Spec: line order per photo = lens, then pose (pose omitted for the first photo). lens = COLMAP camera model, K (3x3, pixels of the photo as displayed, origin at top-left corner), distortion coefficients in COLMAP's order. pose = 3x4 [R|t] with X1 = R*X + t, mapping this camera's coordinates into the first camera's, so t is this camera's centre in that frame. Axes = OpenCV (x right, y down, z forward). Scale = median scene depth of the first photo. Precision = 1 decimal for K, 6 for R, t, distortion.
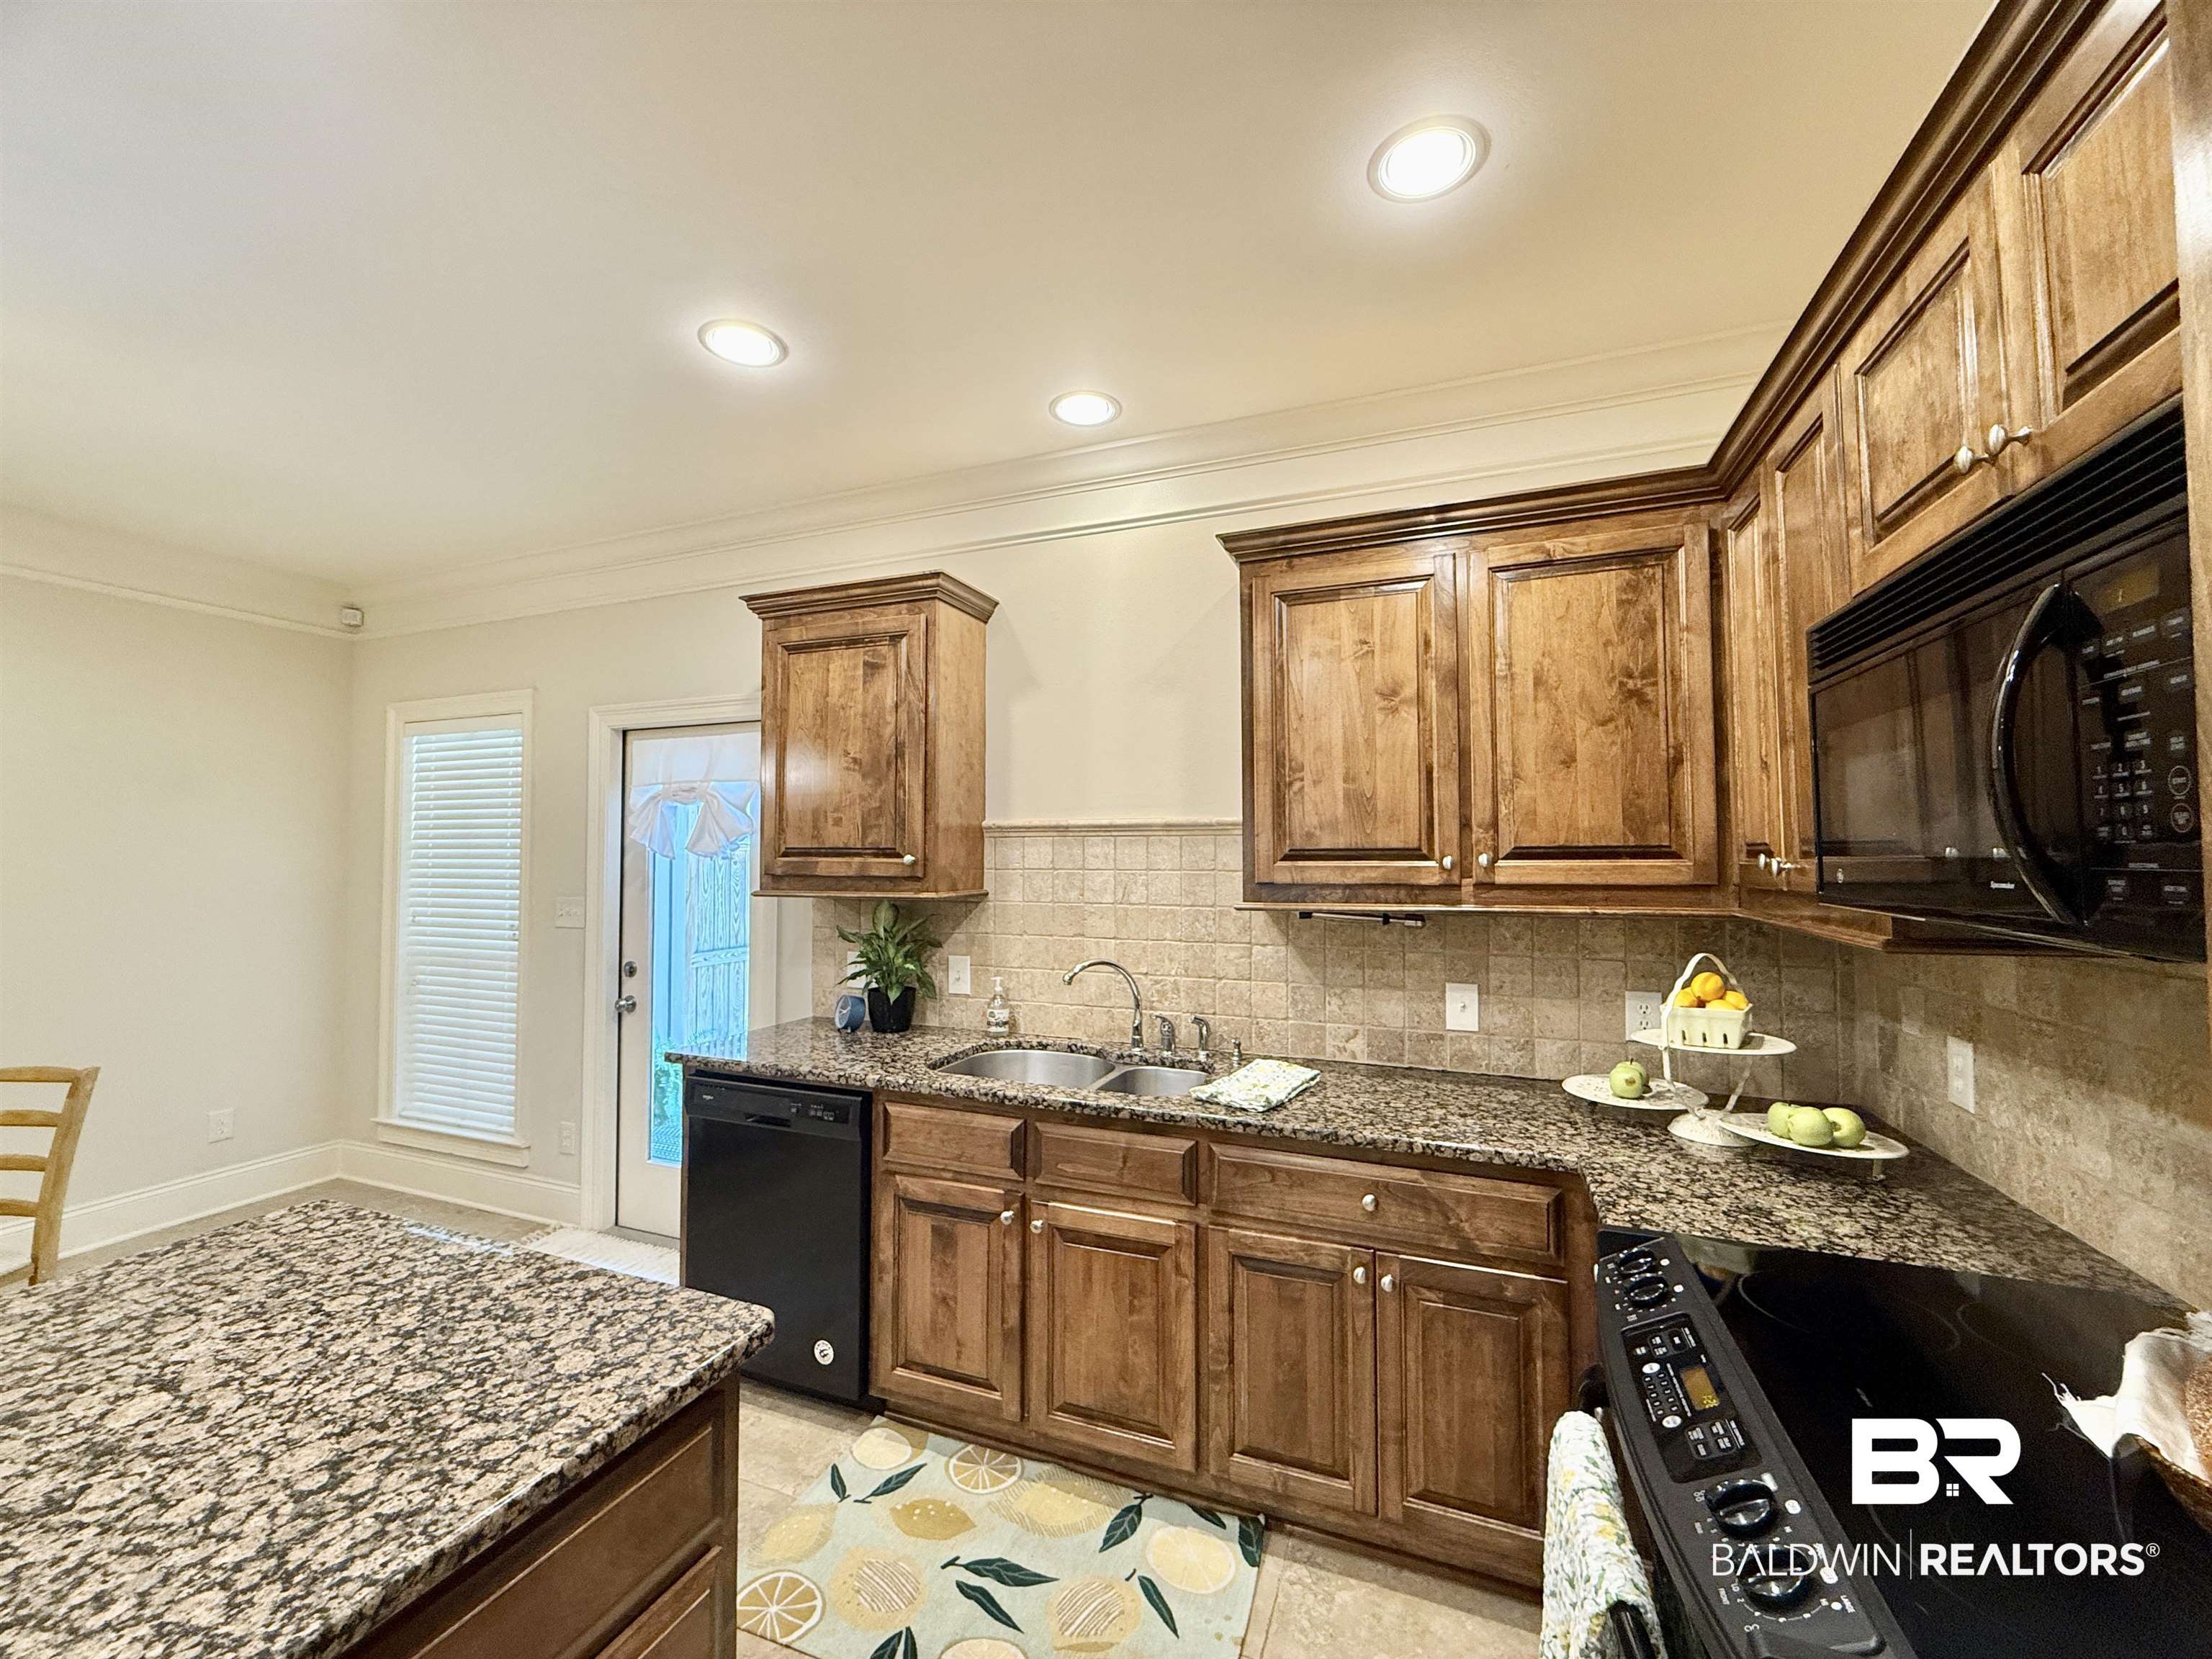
lens RADIAL K [[880.1, 0, 1102.7], [0, 880.1, 829.6], [0, 0, 1]] dist [0.000119, -0.000117]
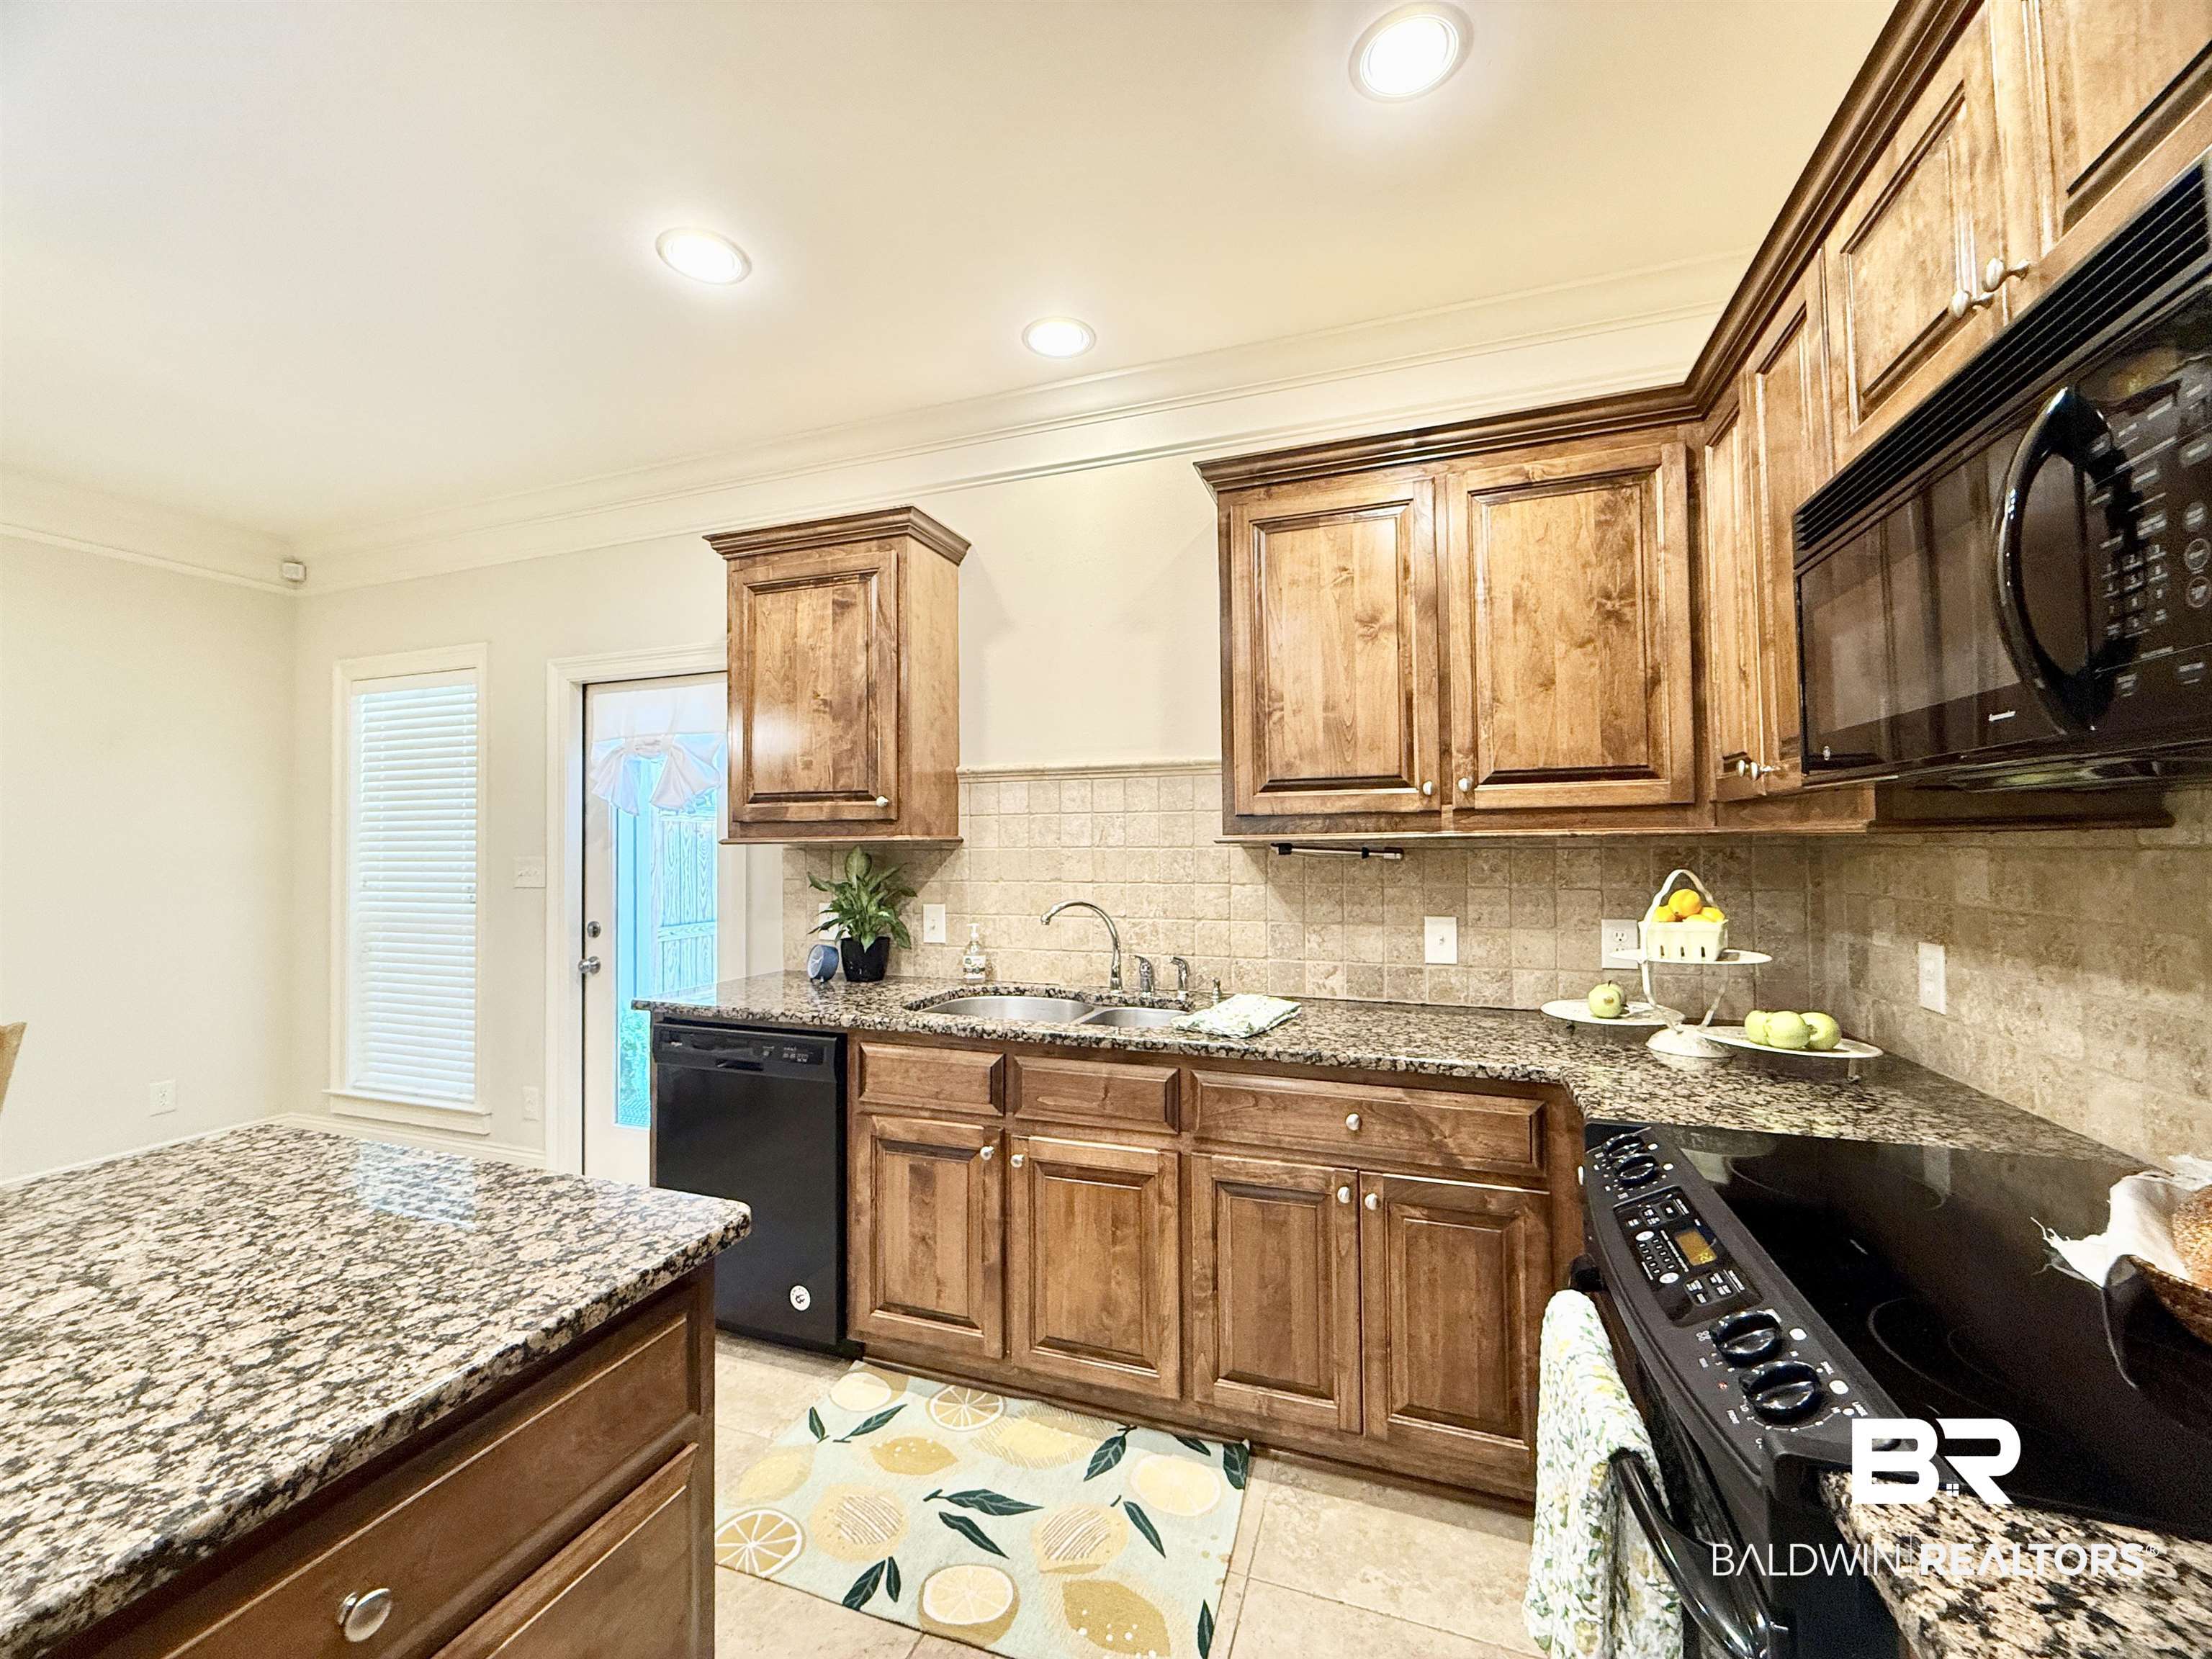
lens RADIAL K [[880.1, 0, 1102.8], [0, 880.1, 829.3], [0, 0, 1]] dist [0.000119, -0.000117]
pose [[0.999418, -0.007392, 0.033306, -0.009602], [0.006981, 0.999898, 0.012433, 0.071080], [-0.033395, -0.012193, 0.999368, 0.017247]]
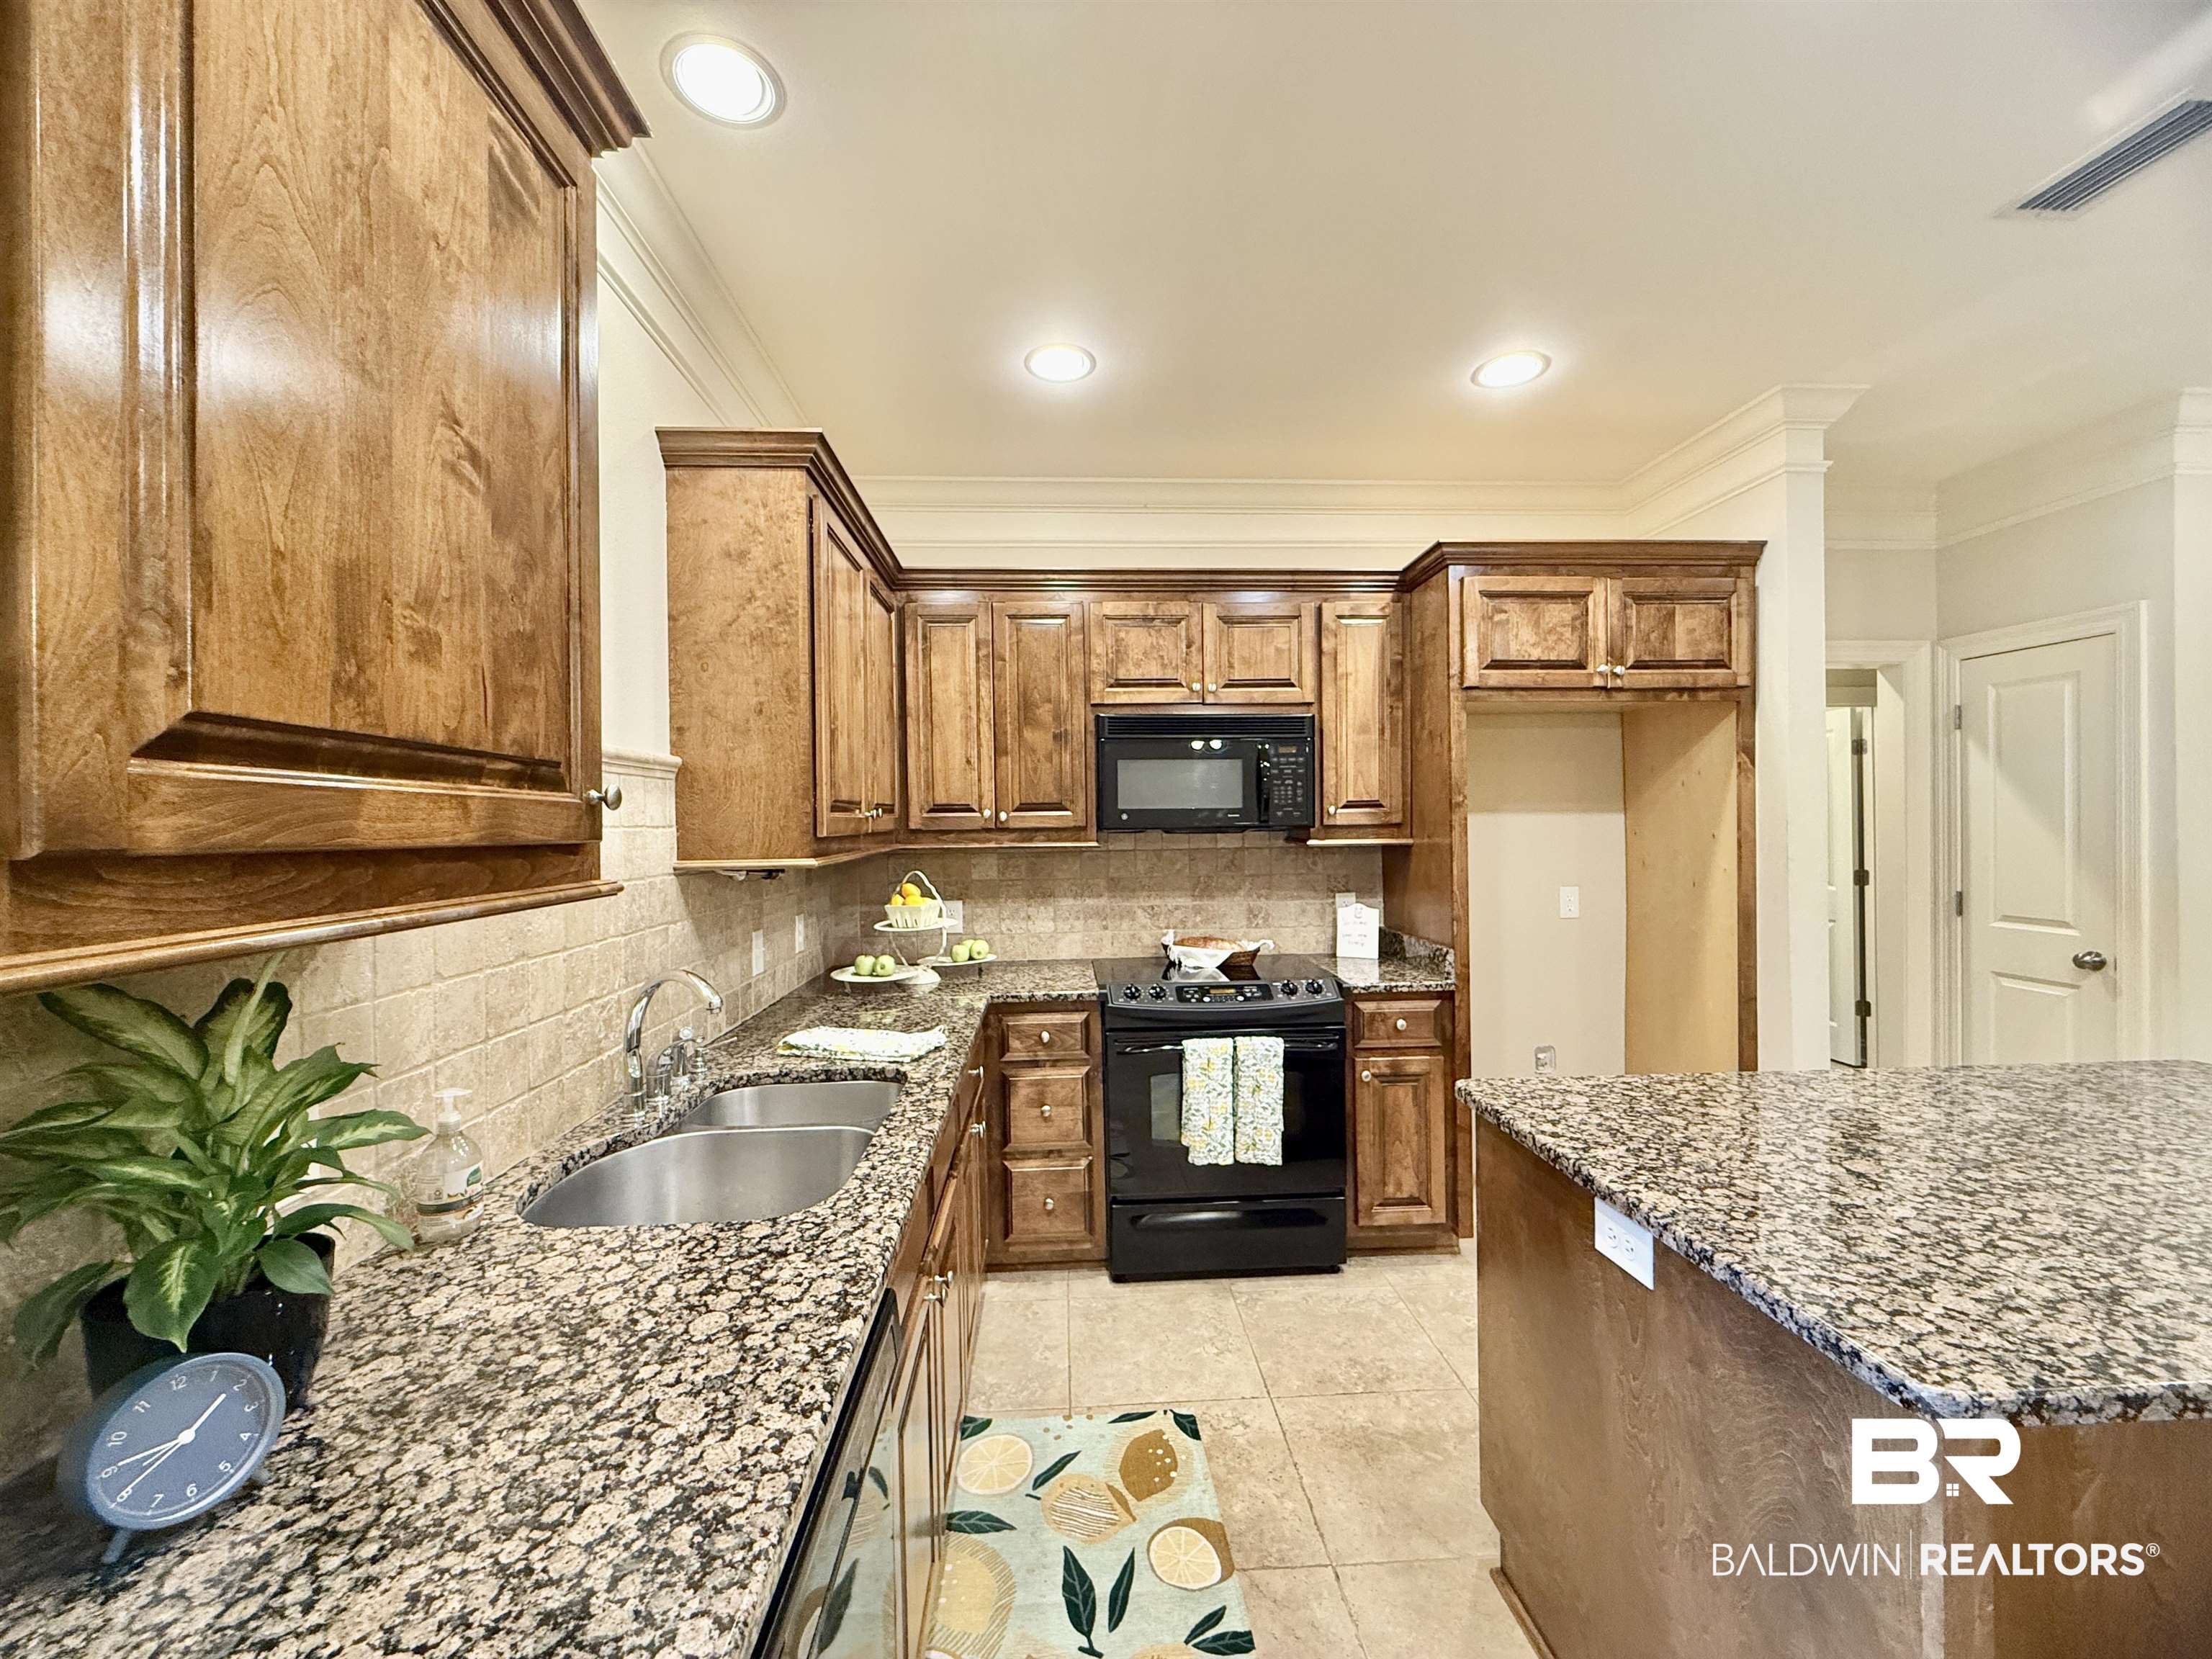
lens RADIAL K [[880.1, 0, 1102.3], [0, 880.1, 824.4], [0, 0, 1]] dist [0.000119, -0.000117]
pose [[-0.418553, 0.005233, 0.908177, -0.866660], [-0.013610, 0.999835, -0.012034, 0.063121], [-0.908091, -0.017398, -0.418412, 1.258089]]
